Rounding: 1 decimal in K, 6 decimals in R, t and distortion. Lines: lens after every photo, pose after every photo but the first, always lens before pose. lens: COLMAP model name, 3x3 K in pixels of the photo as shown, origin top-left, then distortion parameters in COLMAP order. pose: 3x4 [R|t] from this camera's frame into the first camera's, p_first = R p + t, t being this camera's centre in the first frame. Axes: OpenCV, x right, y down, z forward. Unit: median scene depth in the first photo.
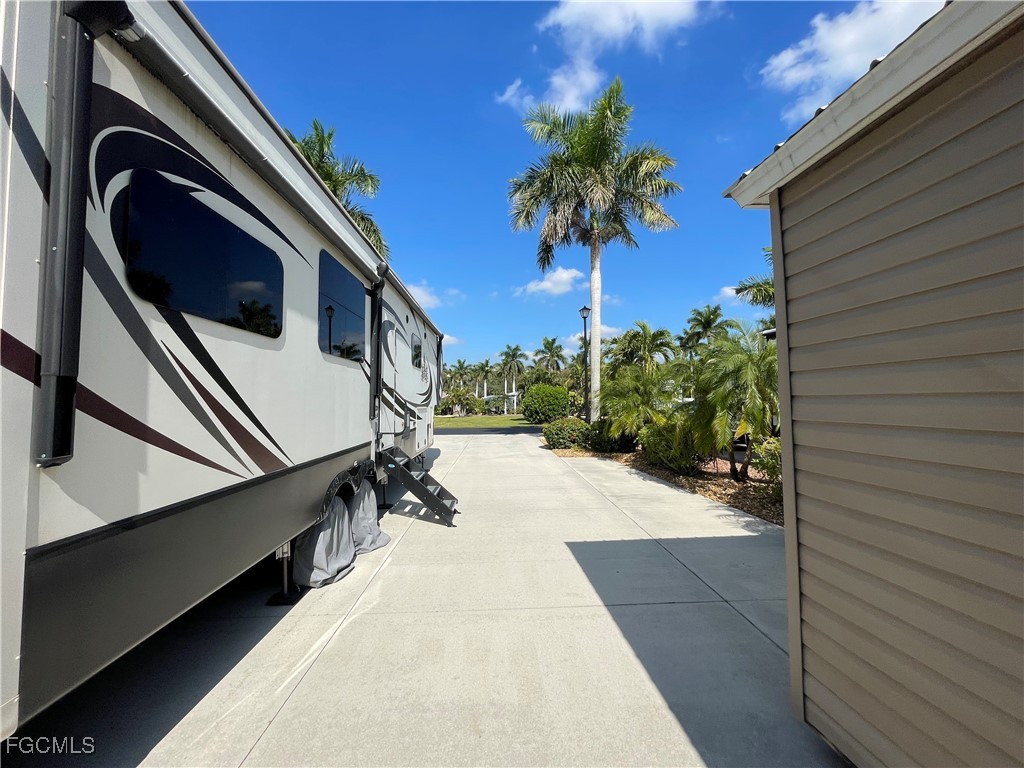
lens RADIAL K [[413.7, 0, 519.3], [0, 413.7, 377.3], [0, 0, 1]] dist [-0.001305, -0.000240]
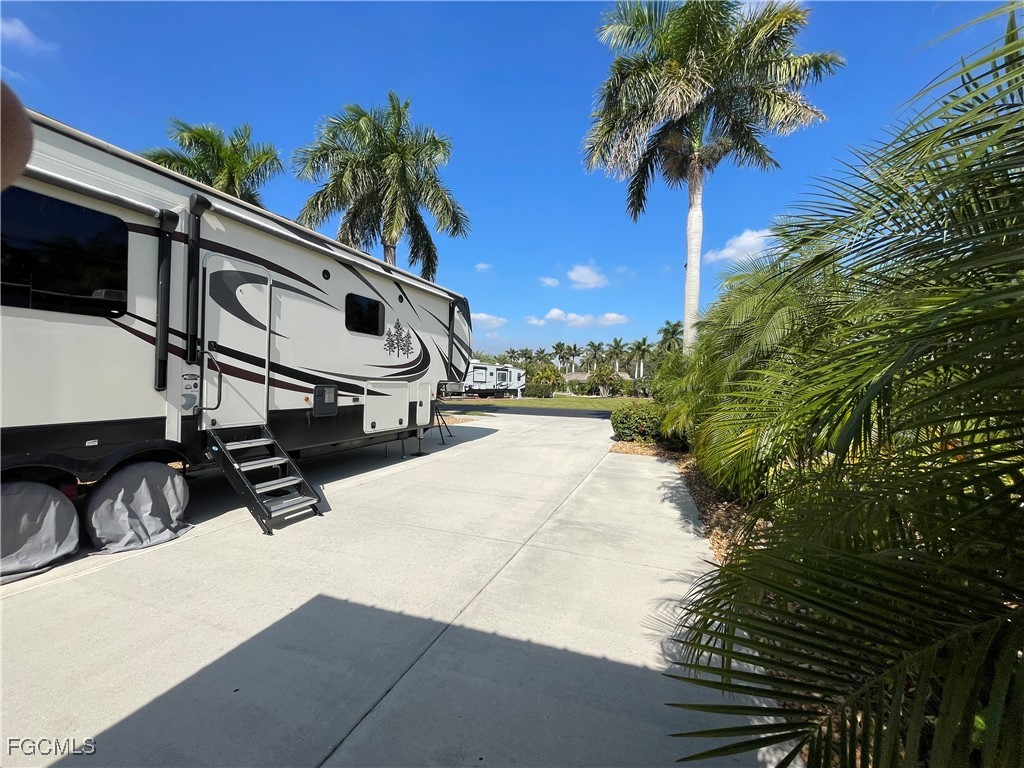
lens RADIAL K [[413.7, 0, 511.3], [0, 413.7, 378.9], [0, 0, 1]] dist [-0.001305, -0.000240]
pose [[0.913364, 0.020757, -0.406614, 0.198419], [0.000333, 0.998661, 0.051728, 0.011856], [0.407143, -0.047382, 0.912135, 0.176430]]
